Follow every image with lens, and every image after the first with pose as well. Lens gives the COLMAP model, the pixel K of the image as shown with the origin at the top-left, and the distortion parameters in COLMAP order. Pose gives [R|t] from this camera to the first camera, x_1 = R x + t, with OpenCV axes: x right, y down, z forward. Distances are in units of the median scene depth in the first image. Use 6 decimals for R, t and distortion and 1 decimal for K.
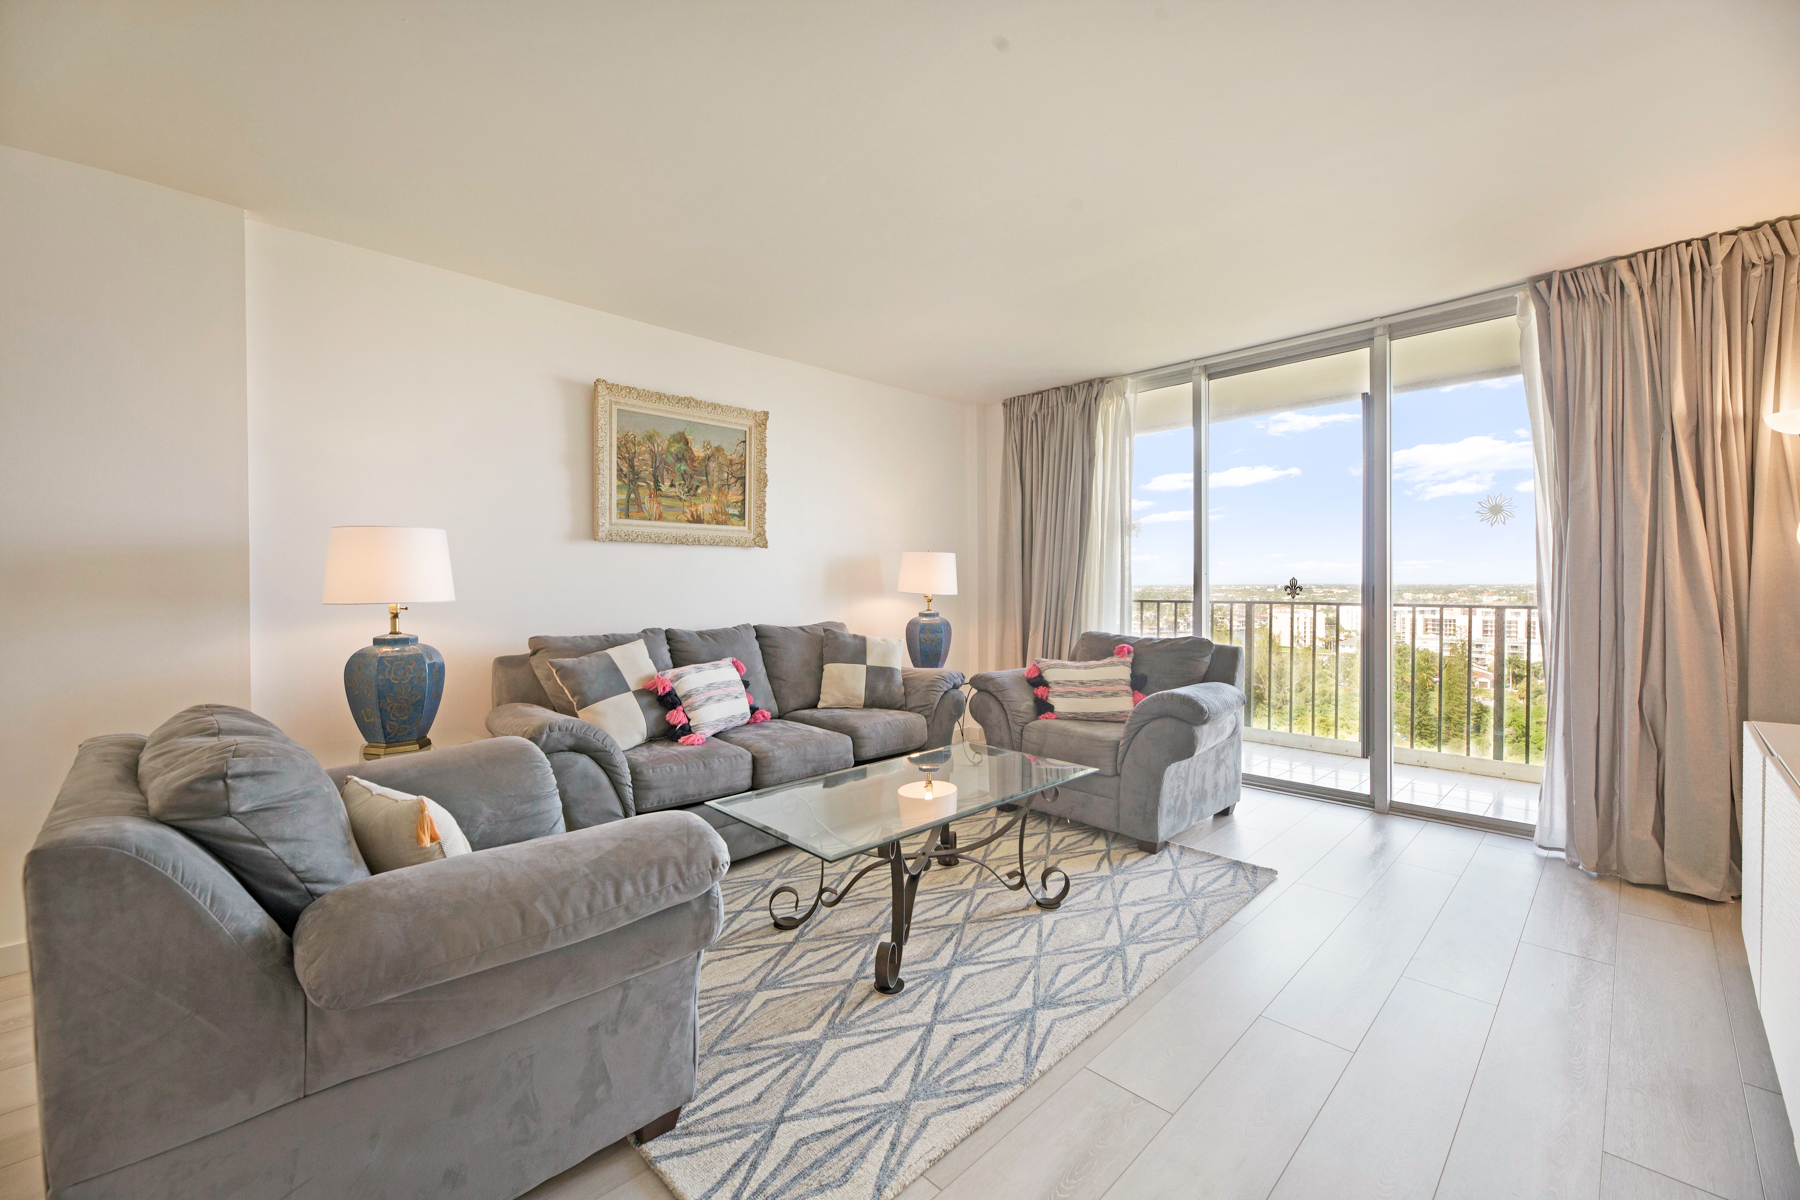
lens RADIAL K [[721.6, 0, 906.9], [0, 721.6, 591.7], [0, 0, 1]] dist [0.002854, -0.004234]
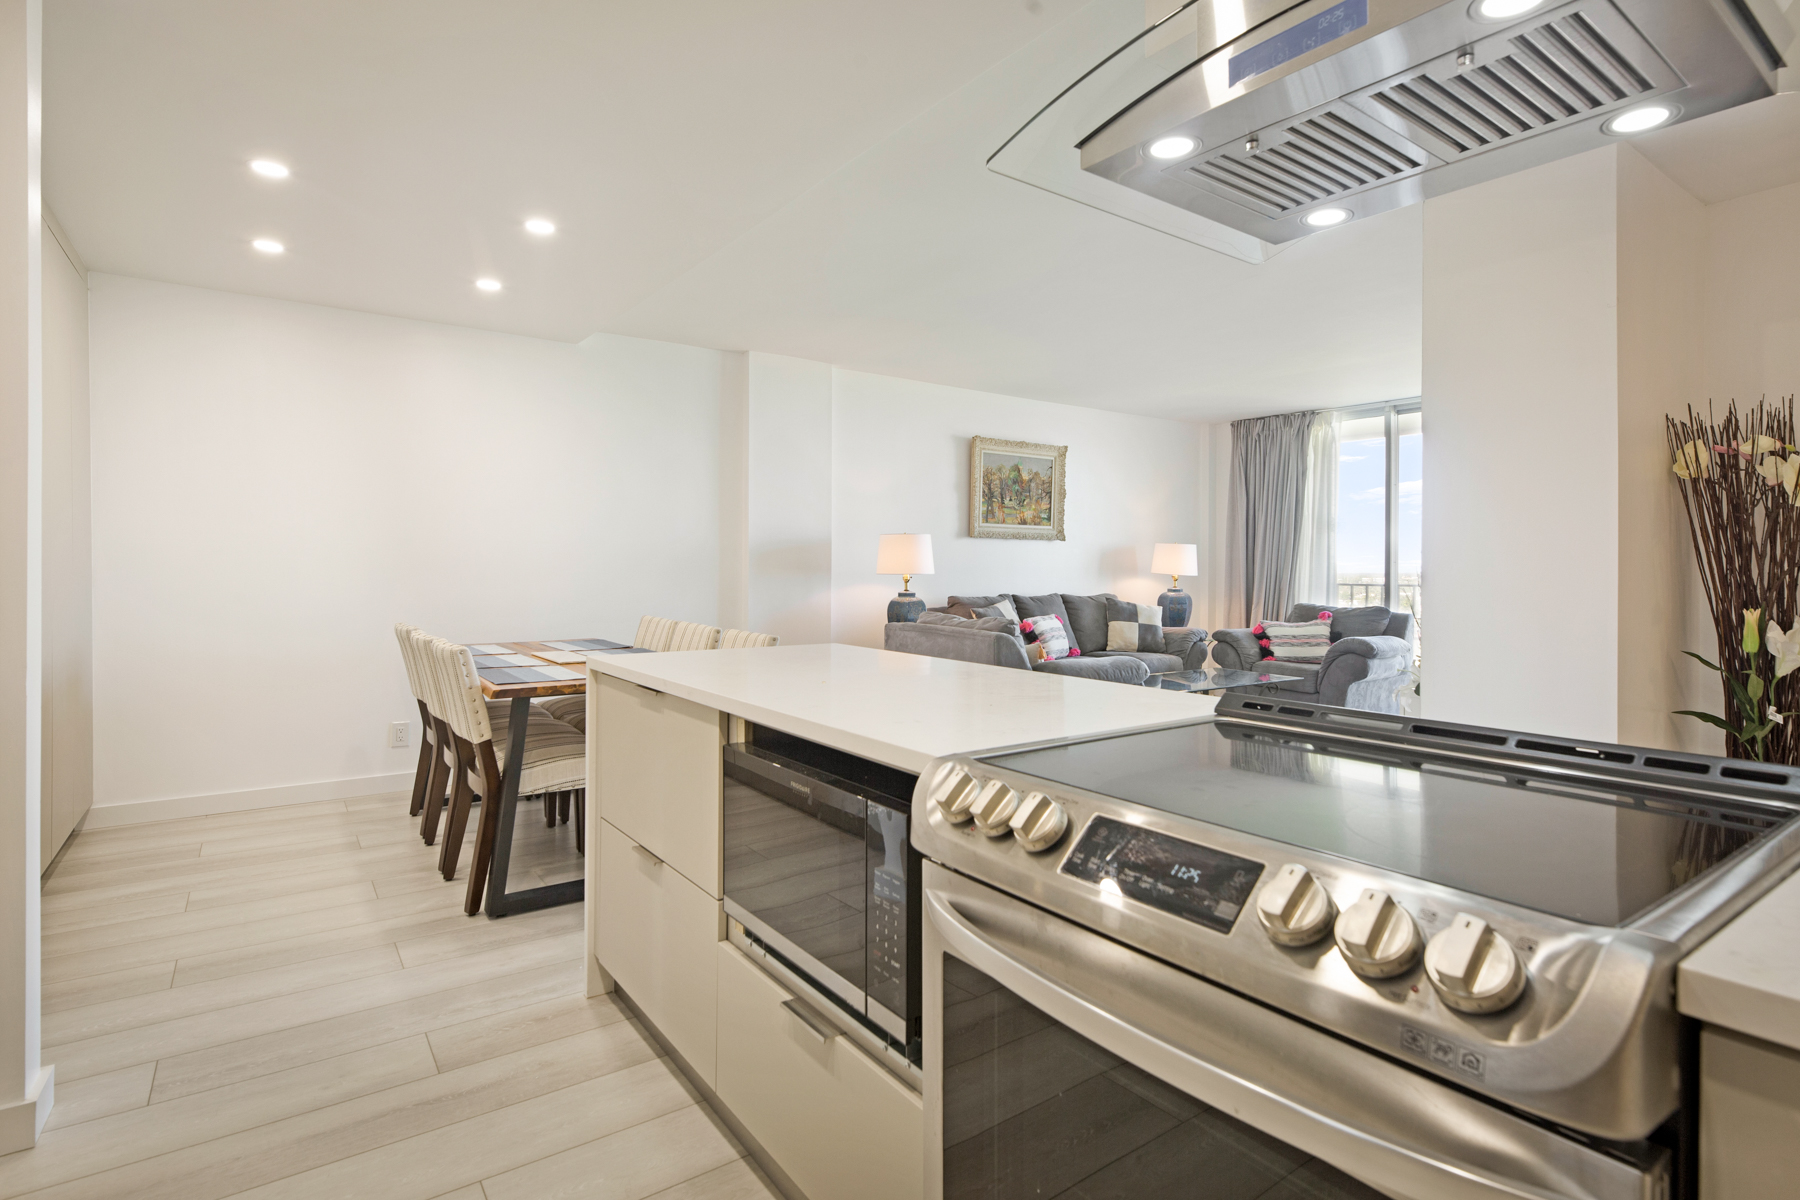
lens RADIAL K [[914.4, 0, 936.7], [0, 914.4, 572.7], [0, 0, 1]] dist [0.004171, 0.000158]
pose [[0.990210, 0.011114, -0.139145, -0.211445], [-0.011832, 0.999921, -0.004332, 0.014336], [0.139086, 0.005936, 0.990263, -0.910228]]
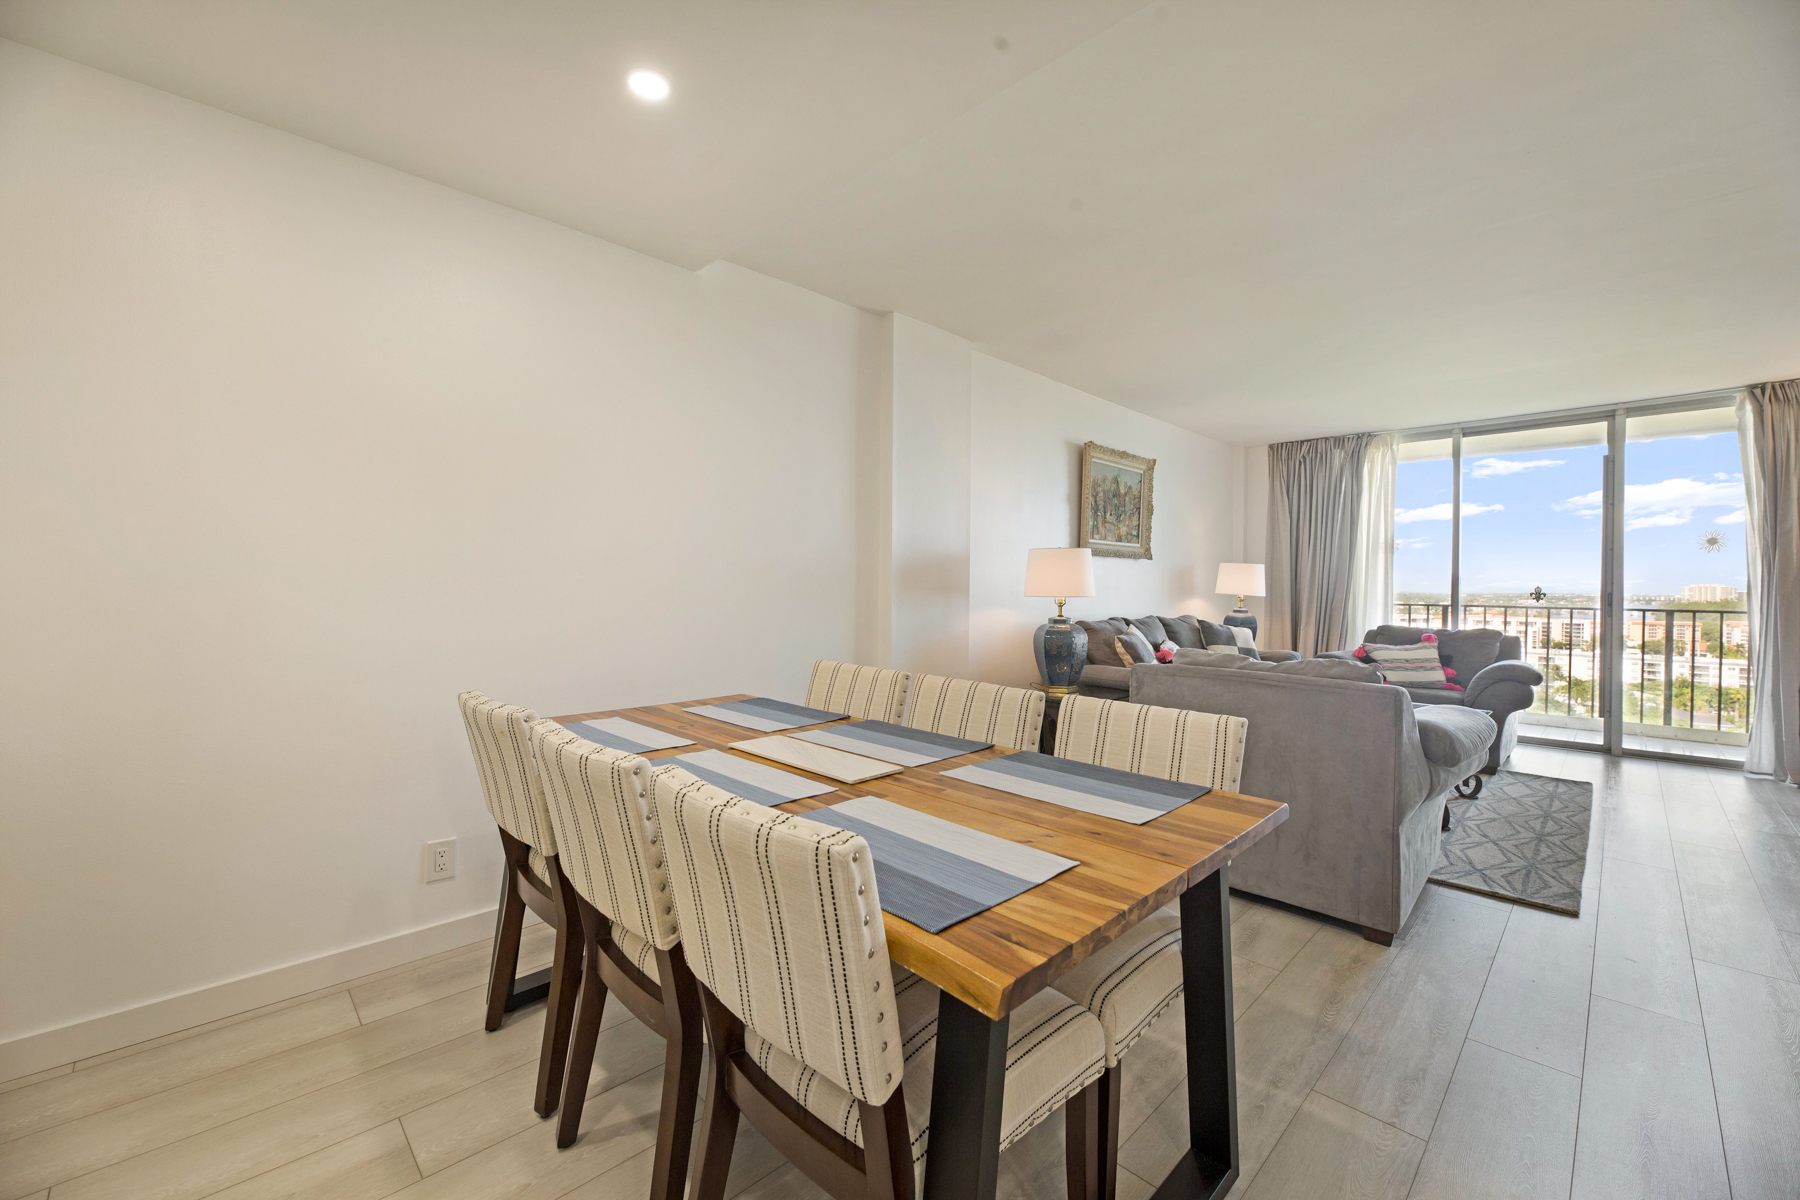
lens RADIAL K [[721.6, 0, 906.9], [0, 721.6, 591.7], [0, 0, 1]] dist [0.002854, -0.004234]
pose [[0.999884, 0.012456, 0.008746, -0.728841], [-0.012429, 0.999918, -0.003184, 0.009906], [-0.008785, 0.003075, 0.999957, -0.380471]]
